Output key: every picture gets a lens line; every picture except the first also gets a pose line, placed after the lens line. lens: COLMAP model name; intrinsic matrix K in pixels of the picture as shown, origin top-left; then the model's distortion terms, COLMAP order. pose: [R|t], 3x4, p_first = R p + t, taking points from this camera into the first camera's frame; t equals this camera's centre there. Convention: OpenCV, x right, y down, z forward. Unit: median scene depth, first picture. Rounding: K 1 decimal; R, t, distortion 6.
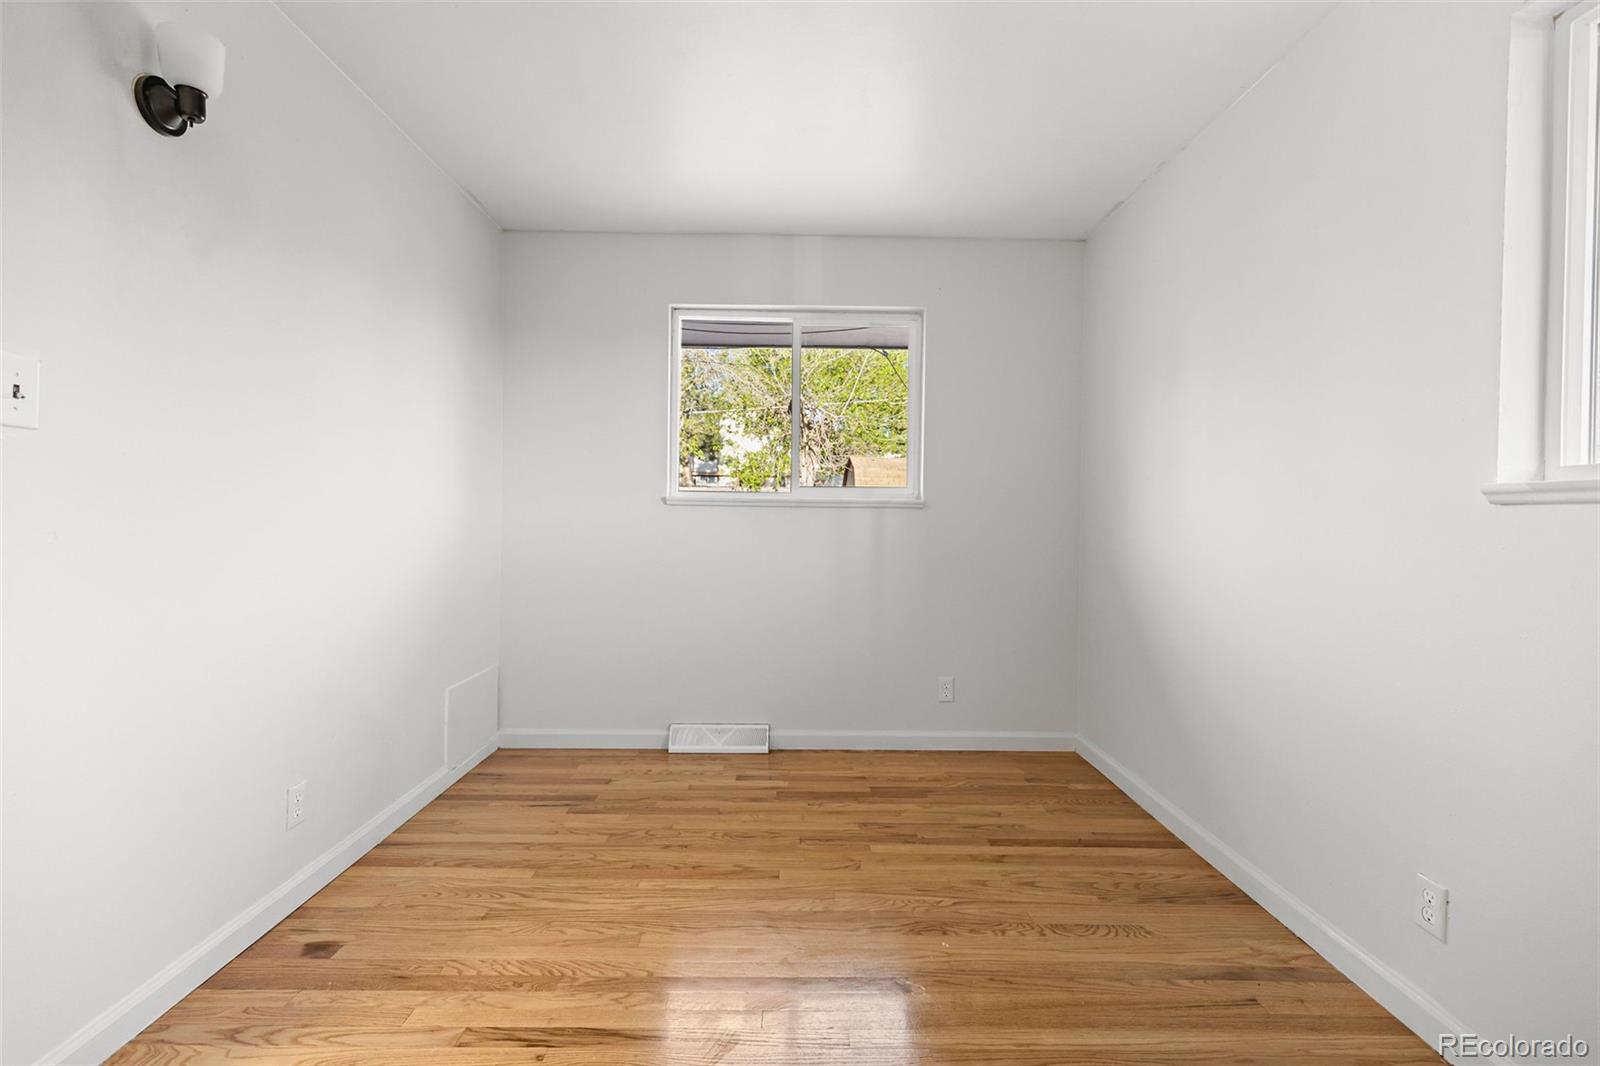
lens RADIAL K [[717.0, 0, 800.1], [0, 717.0, 527.9], [0, 0, 1]] dist [0.002552, -0.000346]
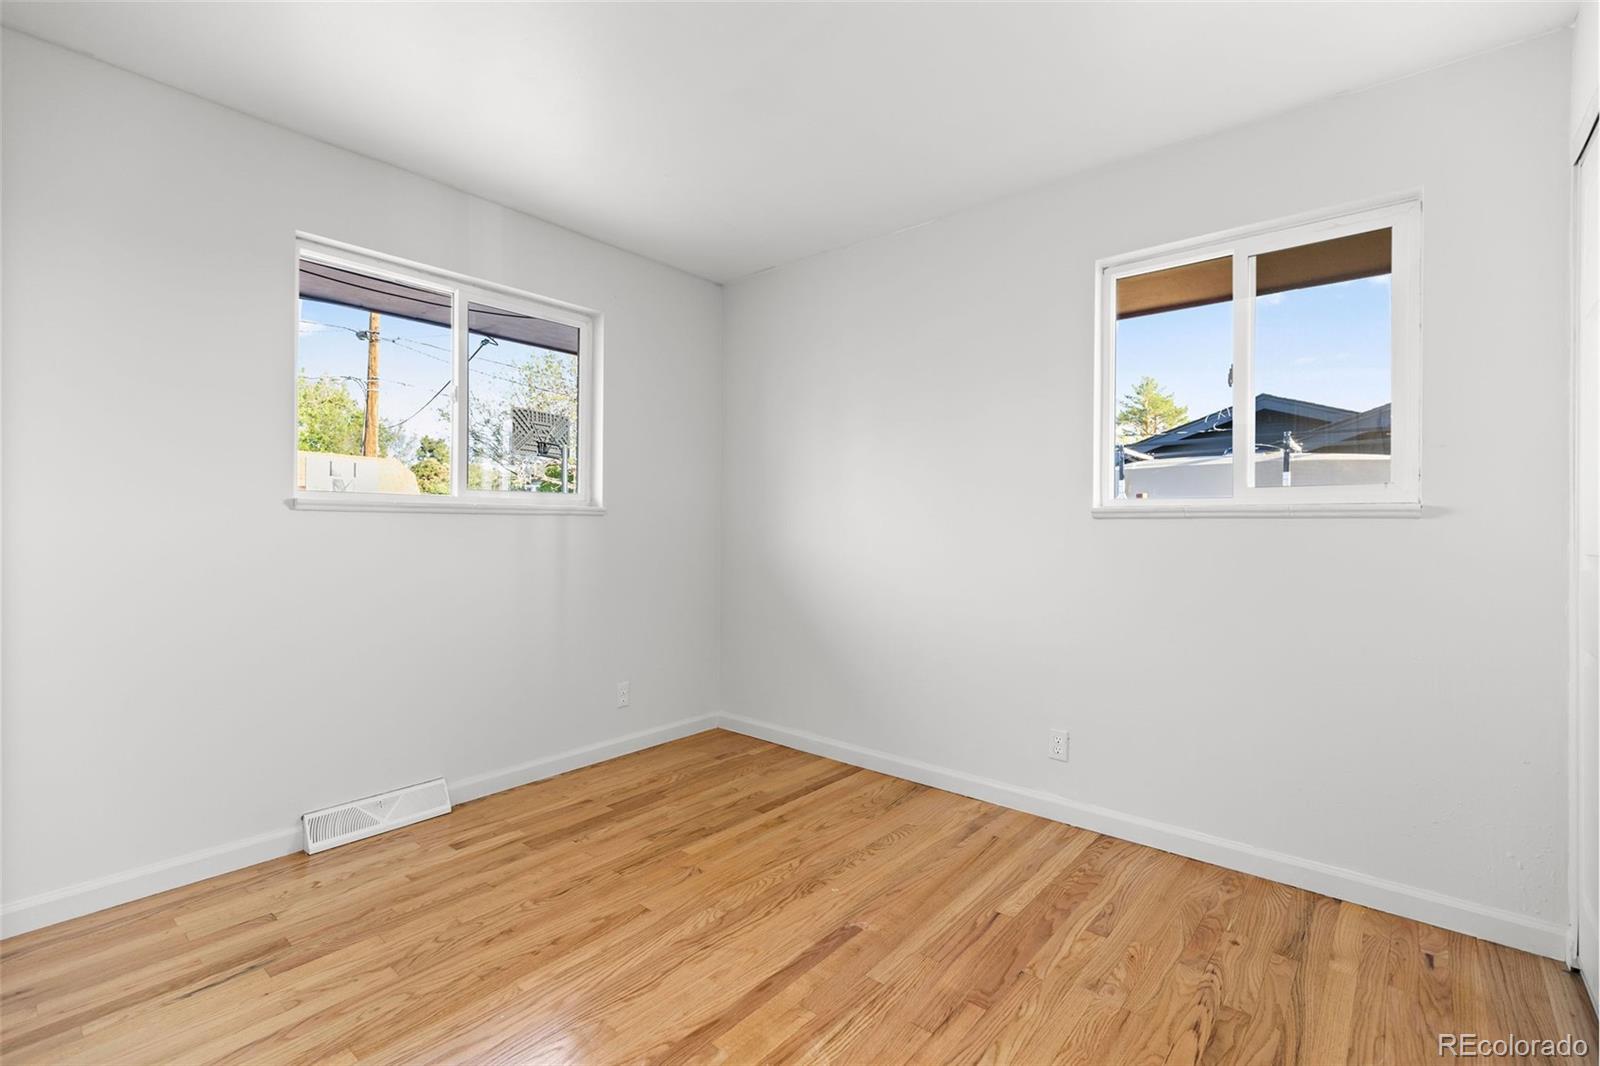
lens RADIAL K [[717.6, 0, 803.3], [0, 717.6, 524.2], [0, 0, 1]] dist [0.006156, -0.000134]
pose [[0.650119, -0.008031, 0.759790, -0.490926], [0.013718, 0.999905, -0.001170, -0.012657], [-0.759709, 0.011184, 0.650168, 0.180560]]
